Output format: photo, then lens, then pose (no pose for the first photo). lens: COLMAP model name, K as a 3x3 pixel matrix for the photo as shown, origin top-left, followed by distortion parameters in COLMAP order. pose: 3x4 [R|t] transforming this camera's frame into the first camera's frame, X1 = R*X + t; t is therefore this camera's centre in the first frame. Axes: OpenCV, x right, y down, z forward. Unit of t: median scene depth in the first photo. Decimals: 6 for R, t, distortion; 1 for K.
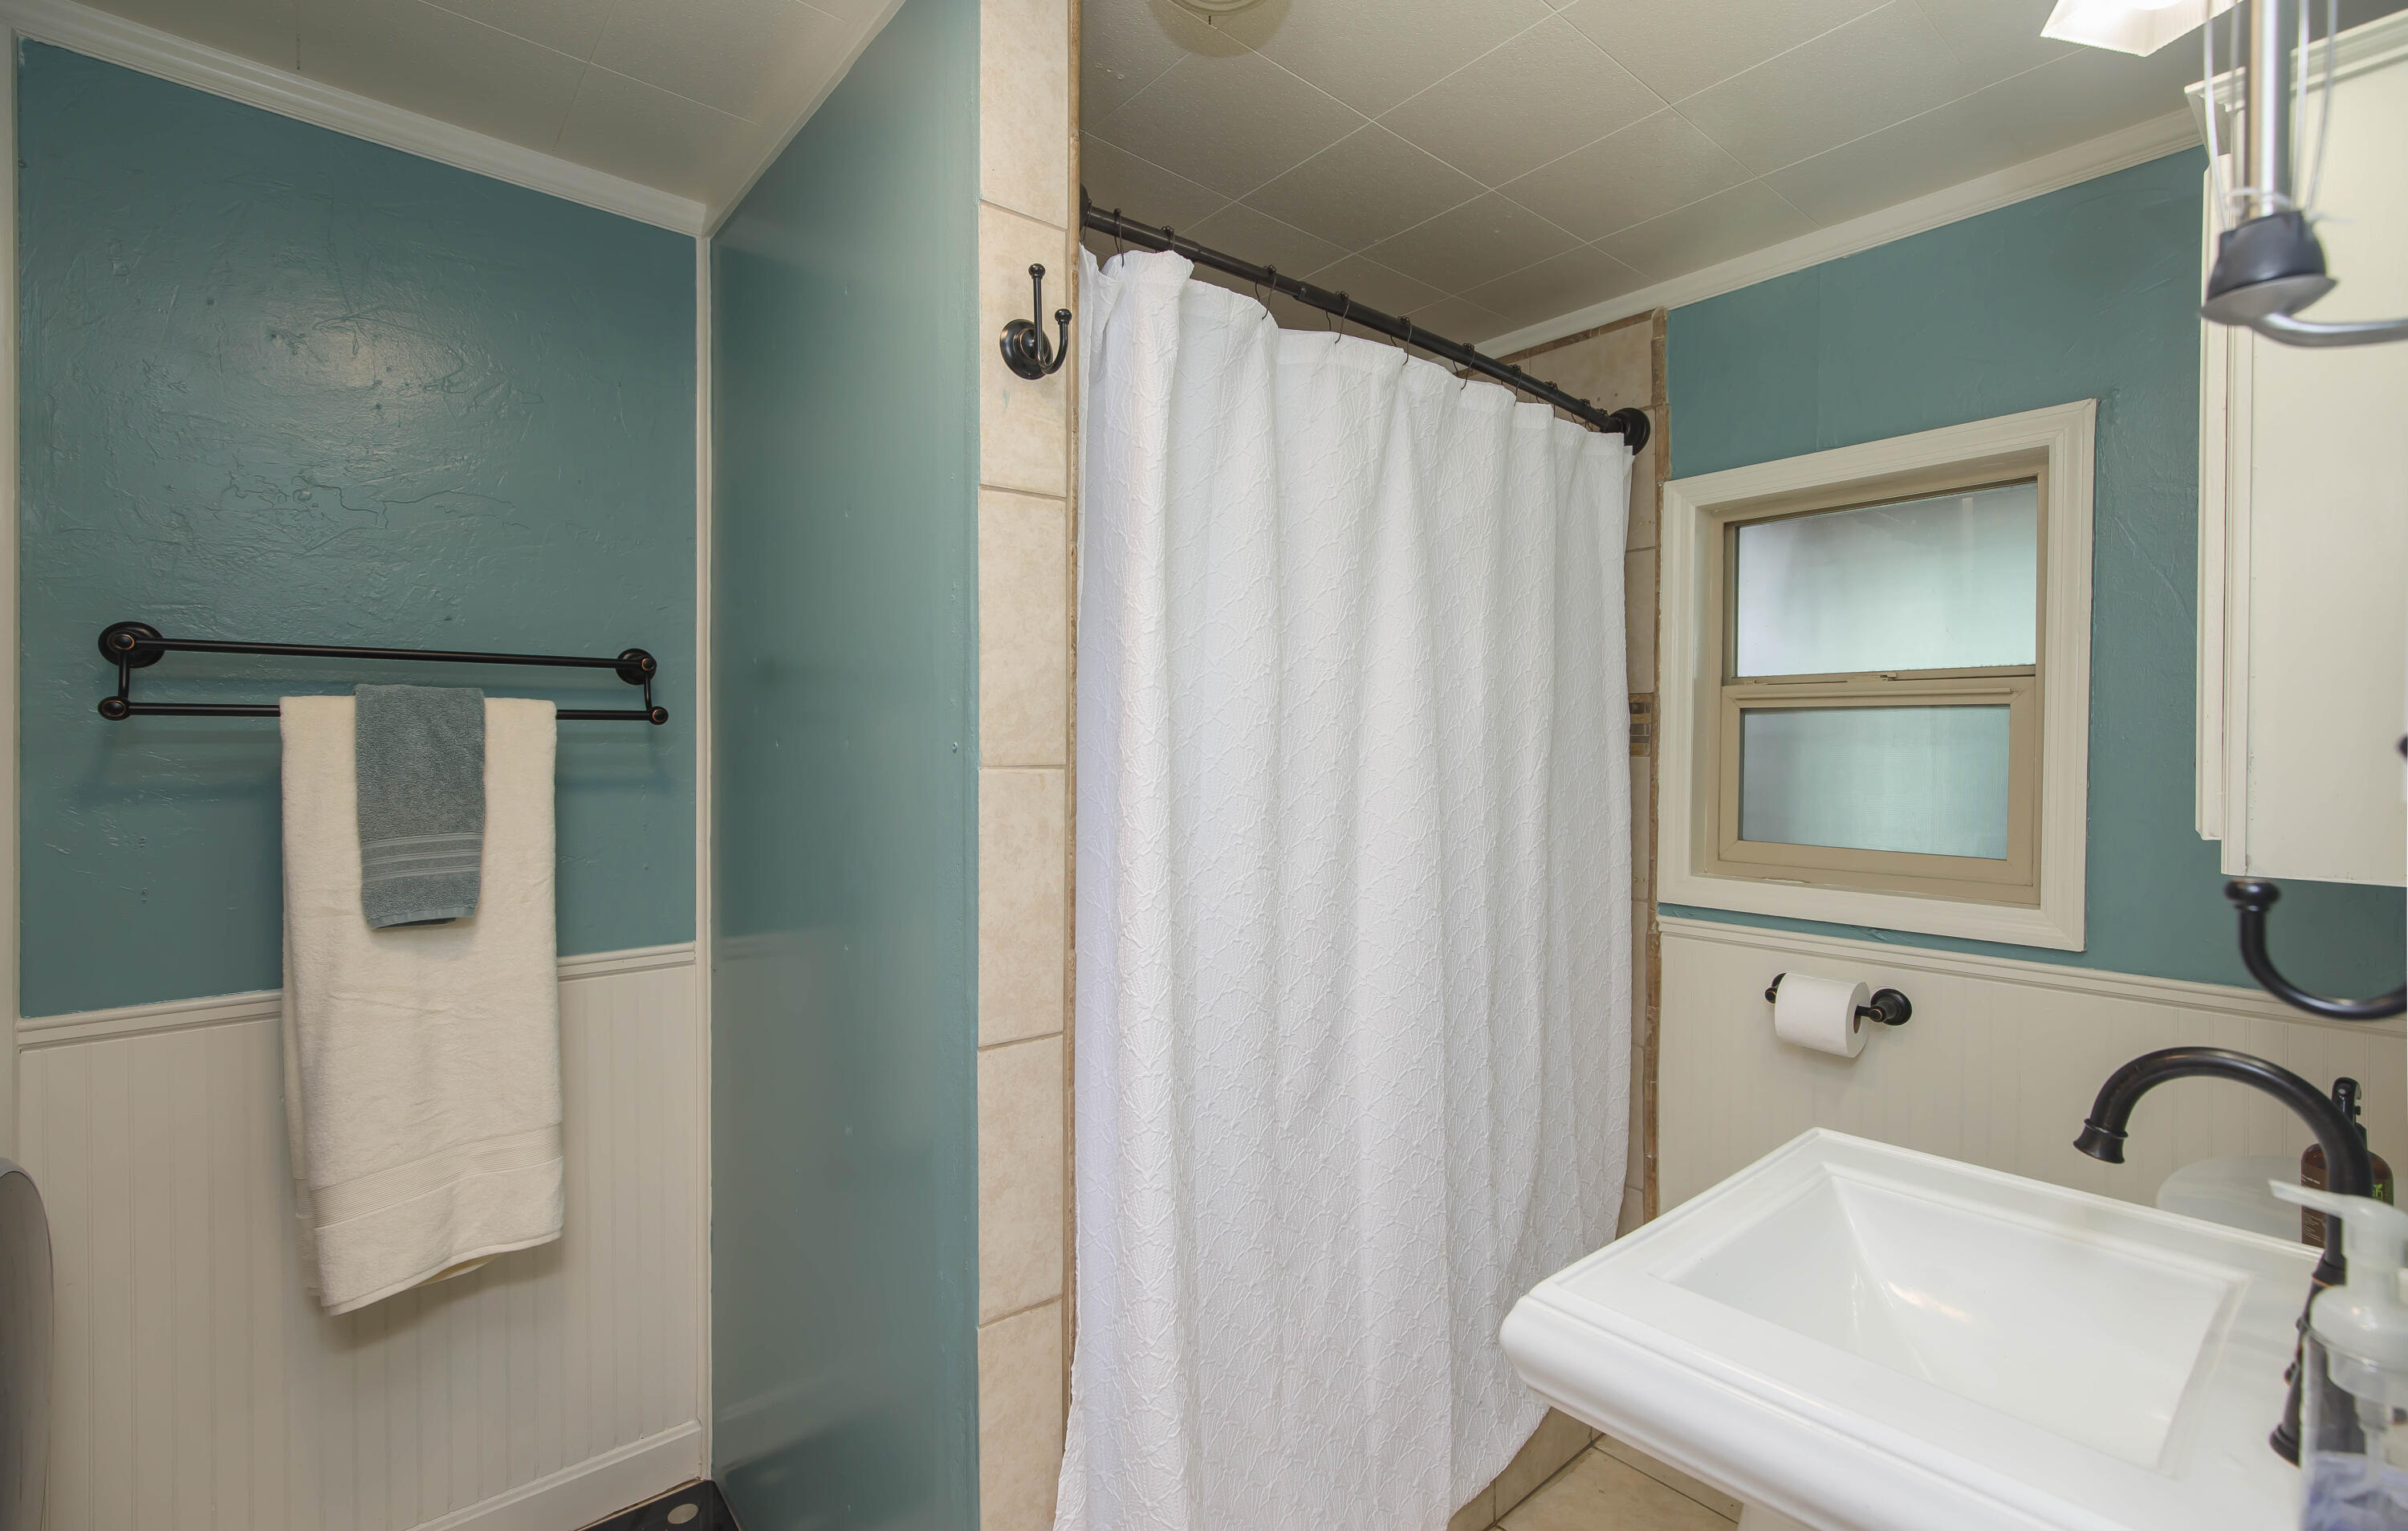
lens RADIAL K [[1106.1, 0, 1206.9], [0, 1106.1, 760.7], [0, 0, 1]] dist [0.000406, 0.000233]
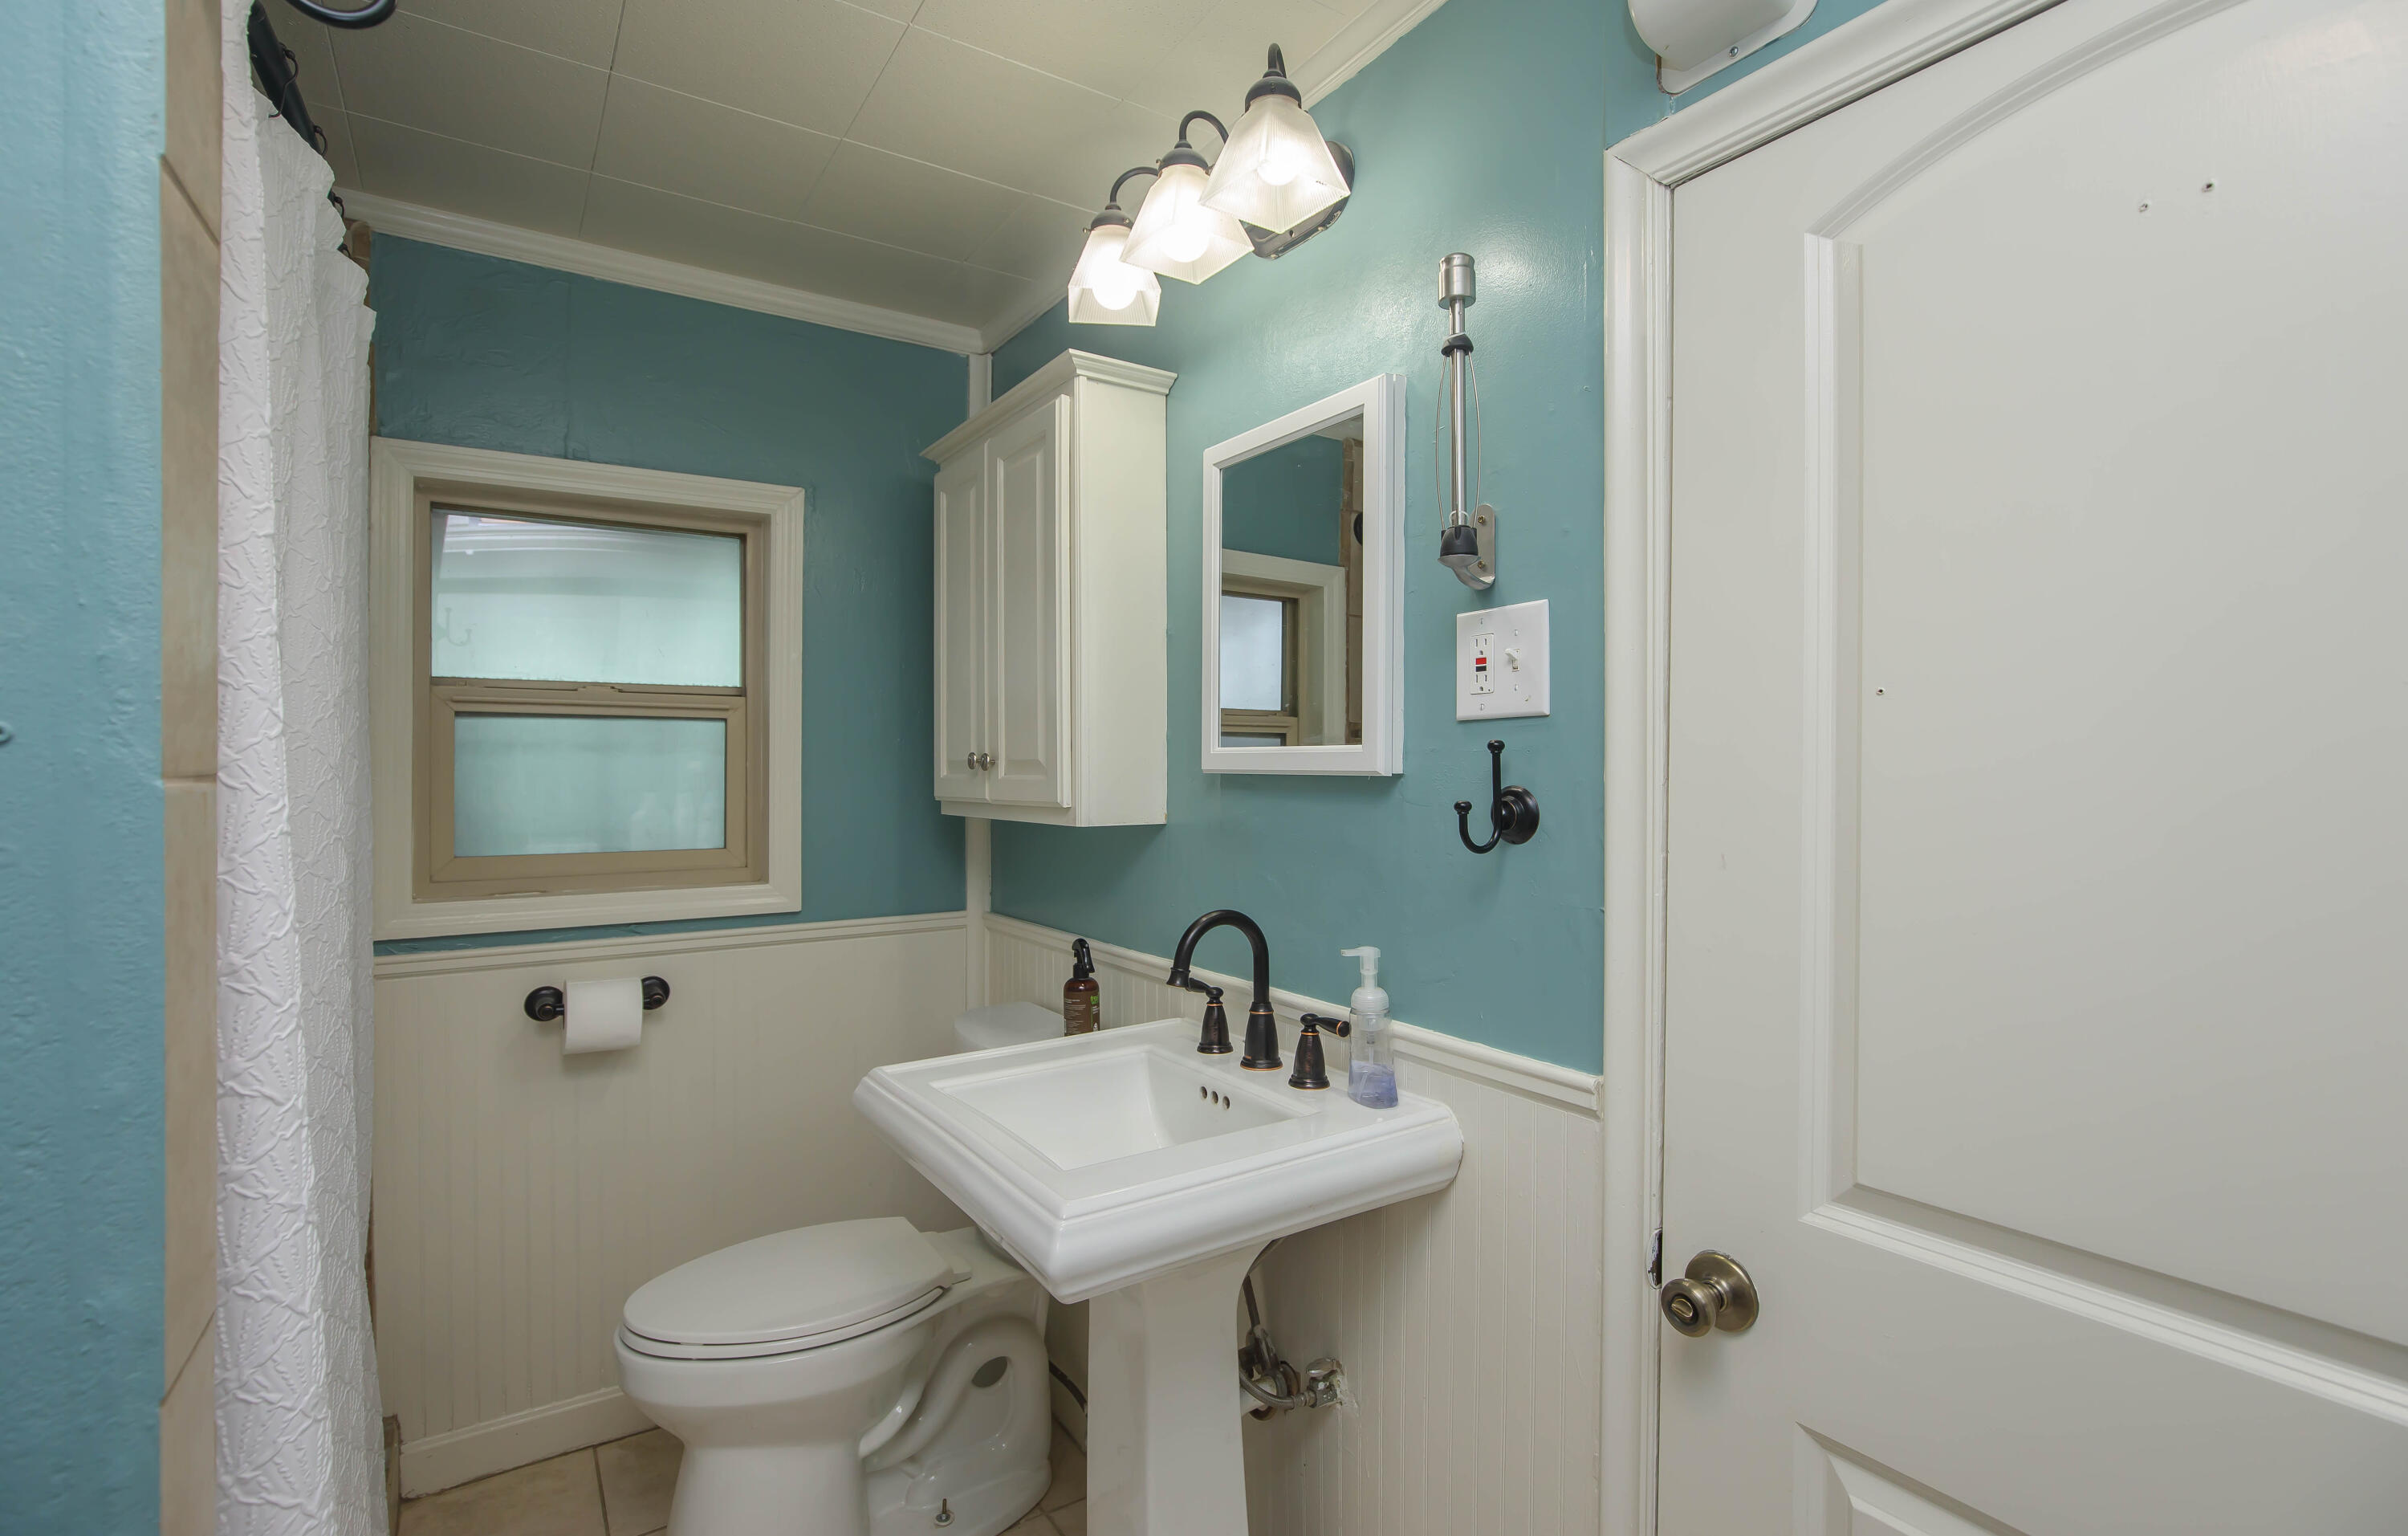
lens RADIAL K [[1106.2, 0, 1205.0], [0, 1106.2, 761.9], [0, 0, 1]] dist [0.000406, 0.000233]
pose [[0.127003, -0.002847, 0.991898, -0.401897], [0.016876, 0.999857, 0.000709, 0.004201], [-0.991759, 0.016649, 0.127033, 0.333714]]
